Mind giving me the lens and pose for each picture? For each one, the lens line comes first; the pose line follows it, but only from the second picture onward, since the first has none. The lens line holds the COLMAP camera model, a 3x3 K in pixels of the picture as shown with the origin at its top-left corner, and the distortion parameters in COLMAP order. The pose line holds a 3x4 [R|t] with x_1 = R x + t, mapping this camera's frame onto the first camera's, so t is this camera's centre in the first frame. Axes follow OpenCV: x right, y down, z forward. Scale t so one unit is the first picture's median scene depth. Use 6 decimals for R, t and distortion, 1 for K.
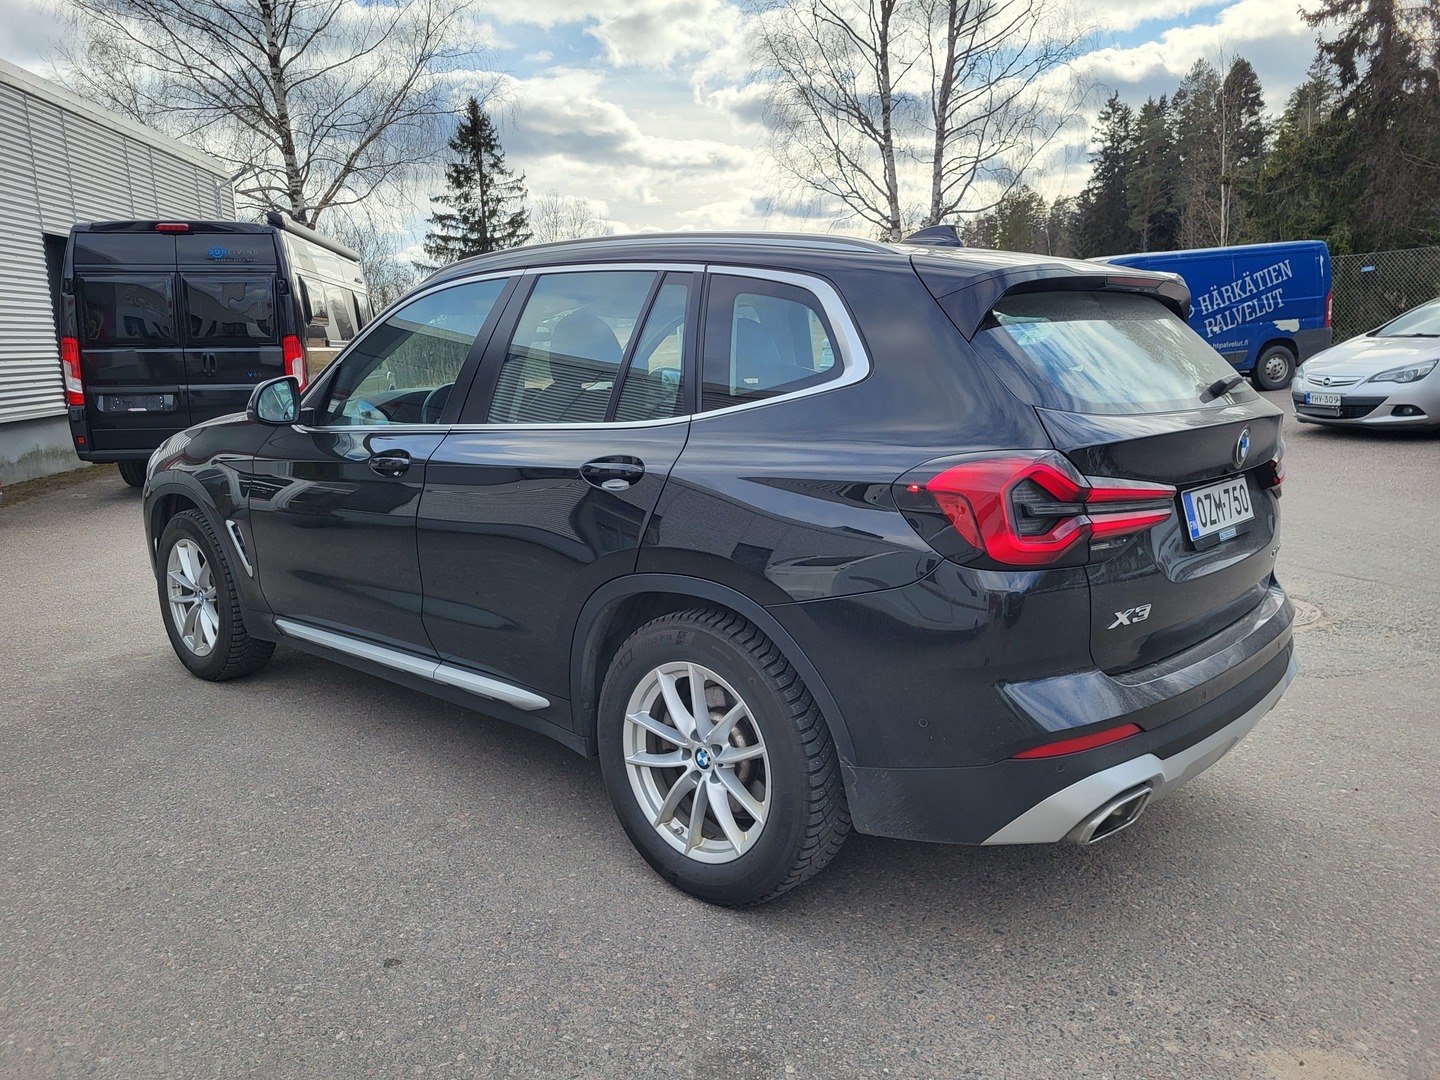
lens RADIAL K [[1084.1, 0, 727.5], [0, 1084.1, 540.5], [0, 0, 1]] dist [0.029730, -0.005133]
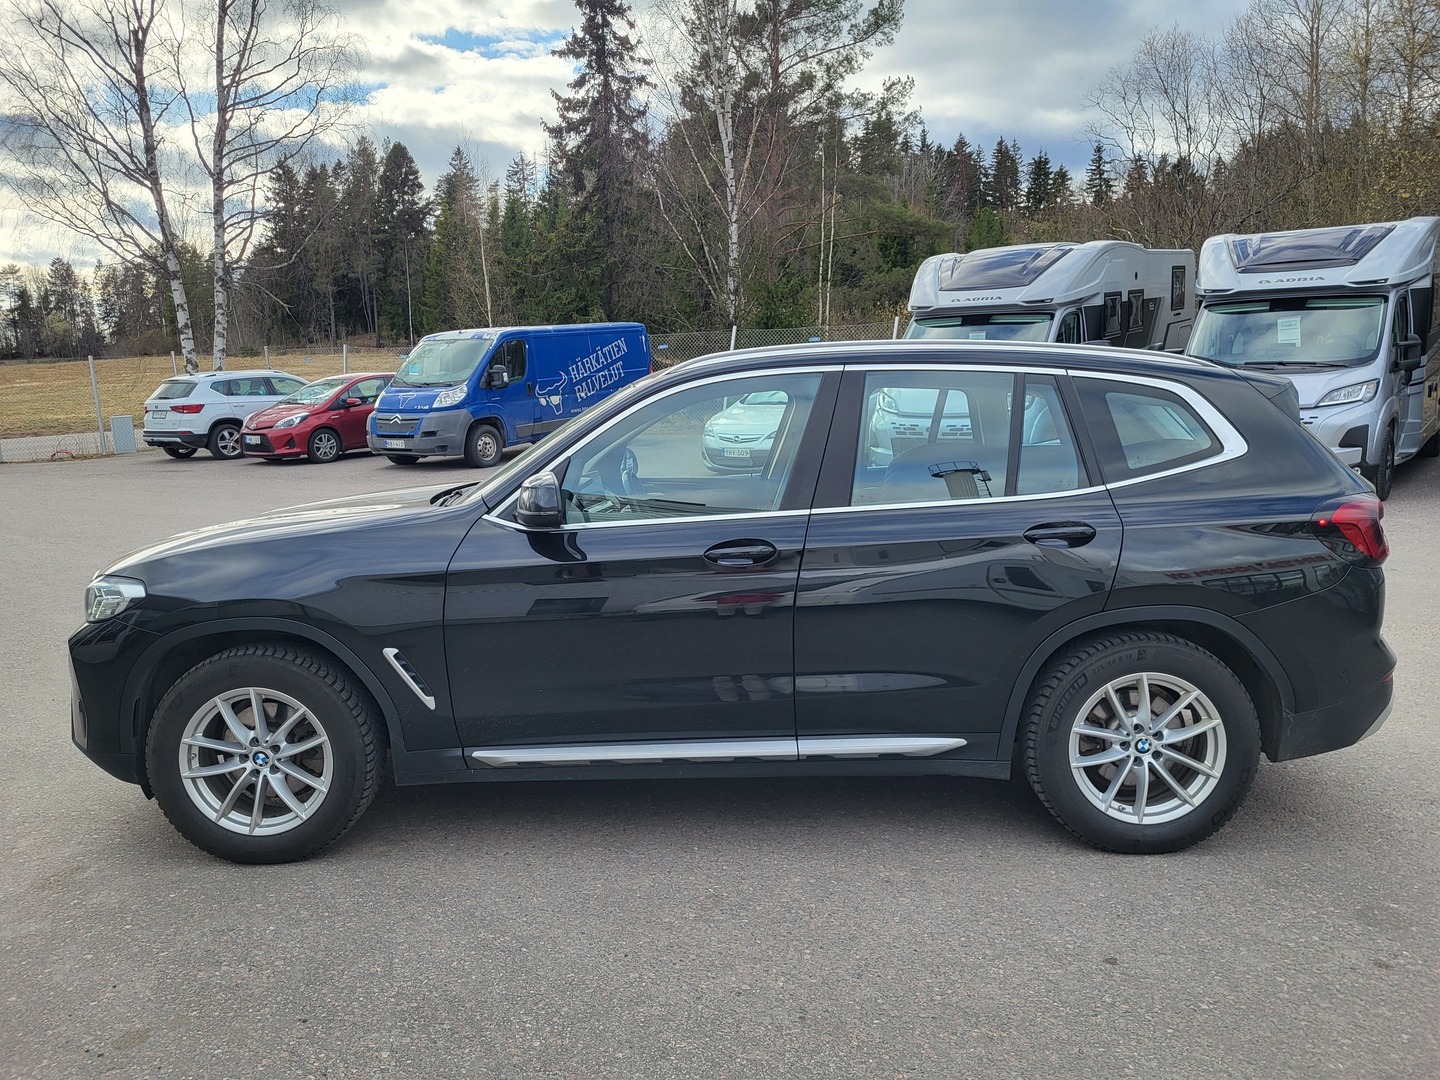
lens RADIAL K [[1084.1, 0, 727.5], [0, 1084.1, 540.5], [0, 0, 1]] dist [0.029730, -0.005133]
pose [[0.751490, -0.088685, 0.653757, -0.129275], [0.122639, 0.992431, -0.006345, -0.010174], [-0.648246, 0.084944, 0.756678, 0.032343]]
